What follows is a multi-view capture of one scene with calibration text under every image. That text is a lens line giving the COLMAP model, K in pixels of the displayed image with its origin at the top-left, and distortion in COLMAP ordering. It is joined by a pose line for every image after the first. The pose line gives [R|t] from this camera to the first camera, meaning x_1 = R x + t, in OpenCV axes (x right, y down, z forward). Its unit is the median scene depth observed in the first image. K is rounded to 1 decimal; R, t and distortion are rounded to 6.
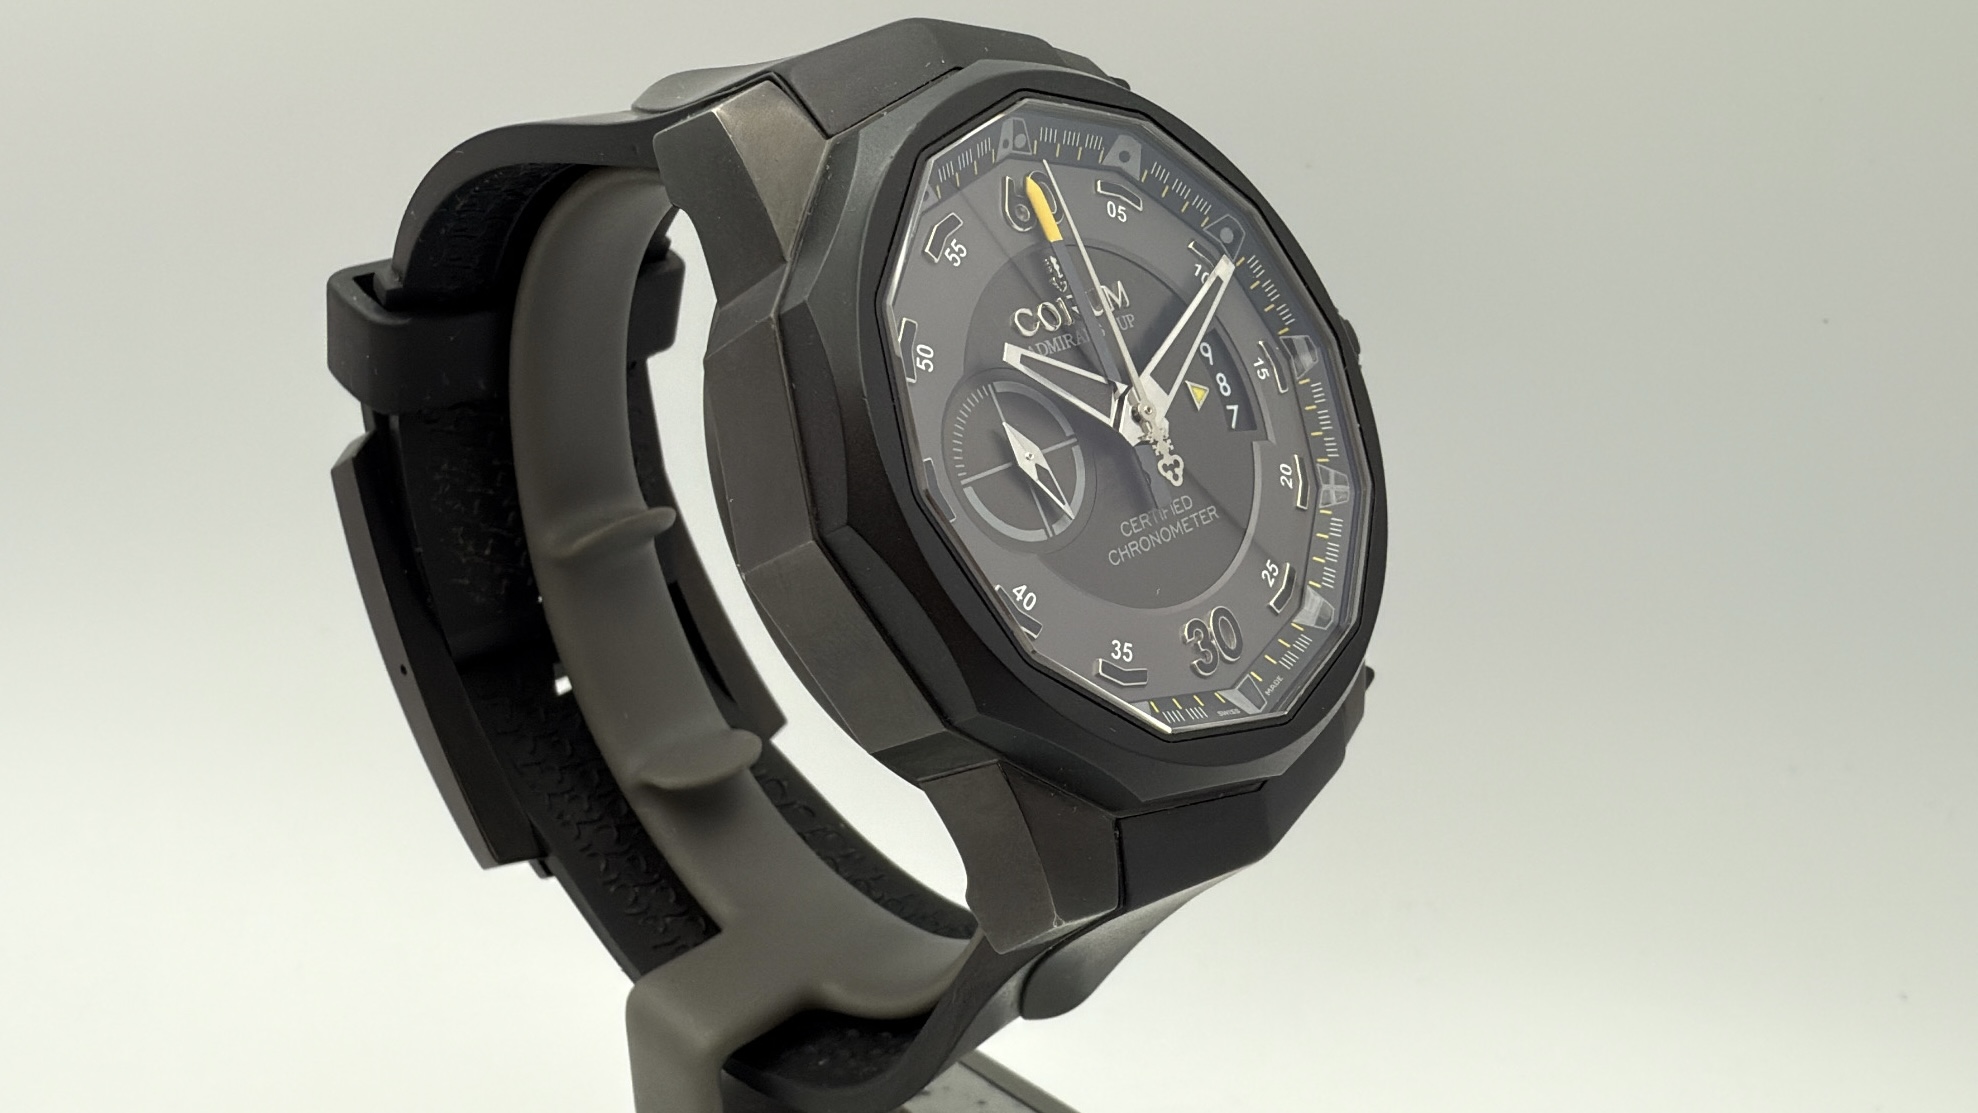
lens RADIAL K [[1596.2, 0, 989.0], [0, 1596.2, 556.5], [0, 0, 1]] dist [-0.003844, -0.001283]
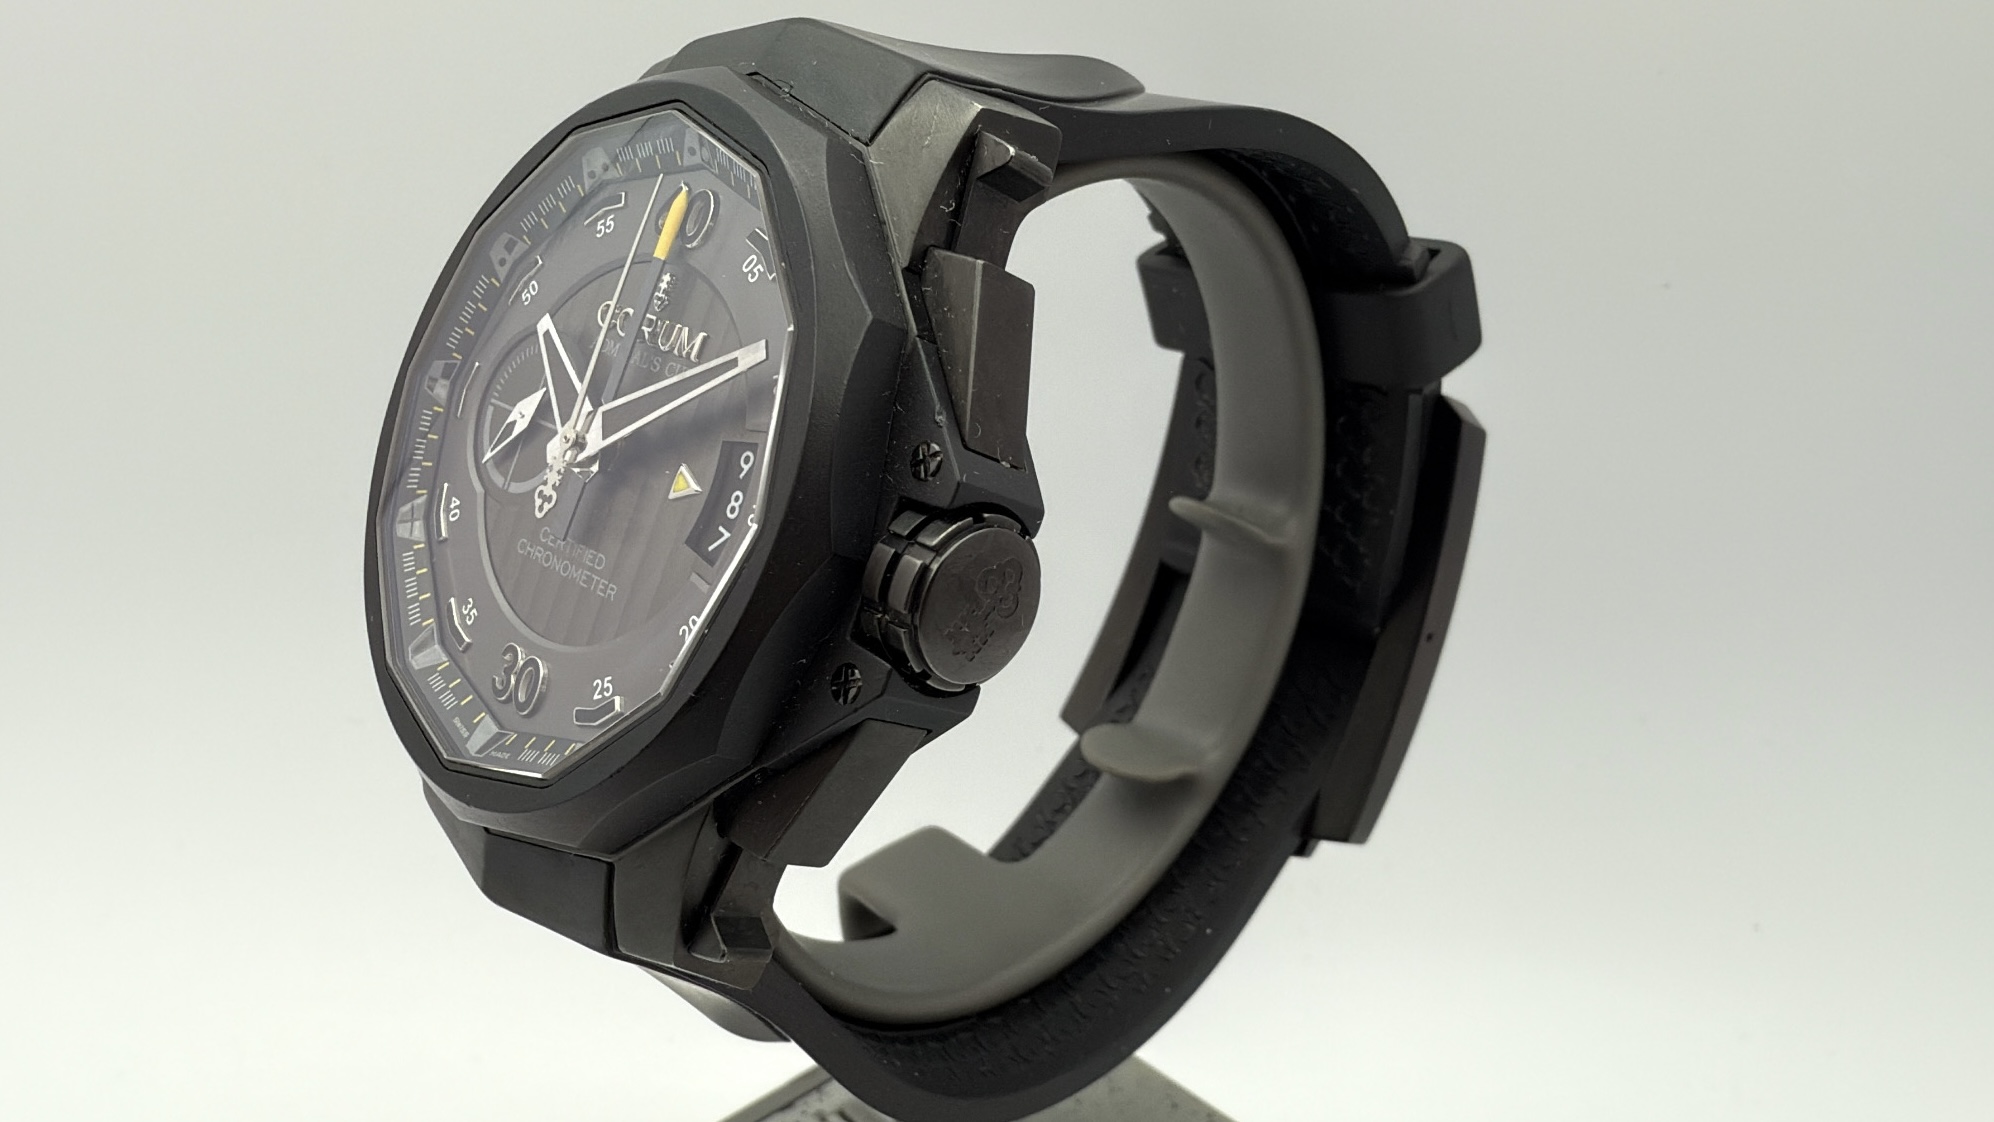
lens RADIAL K [[1609.1, 0, 997.0], [0, 1609.1, 561.0], [0, 0, 1]] dist [-0.003844, -0.001283]
pose [[0.036456, 0.455070, -0.889709, 1.001629], [-0.398451, 0.823091, 0.404670, -0.524522], [0.916465, 0.339753, 0.211330, 1.050962]]
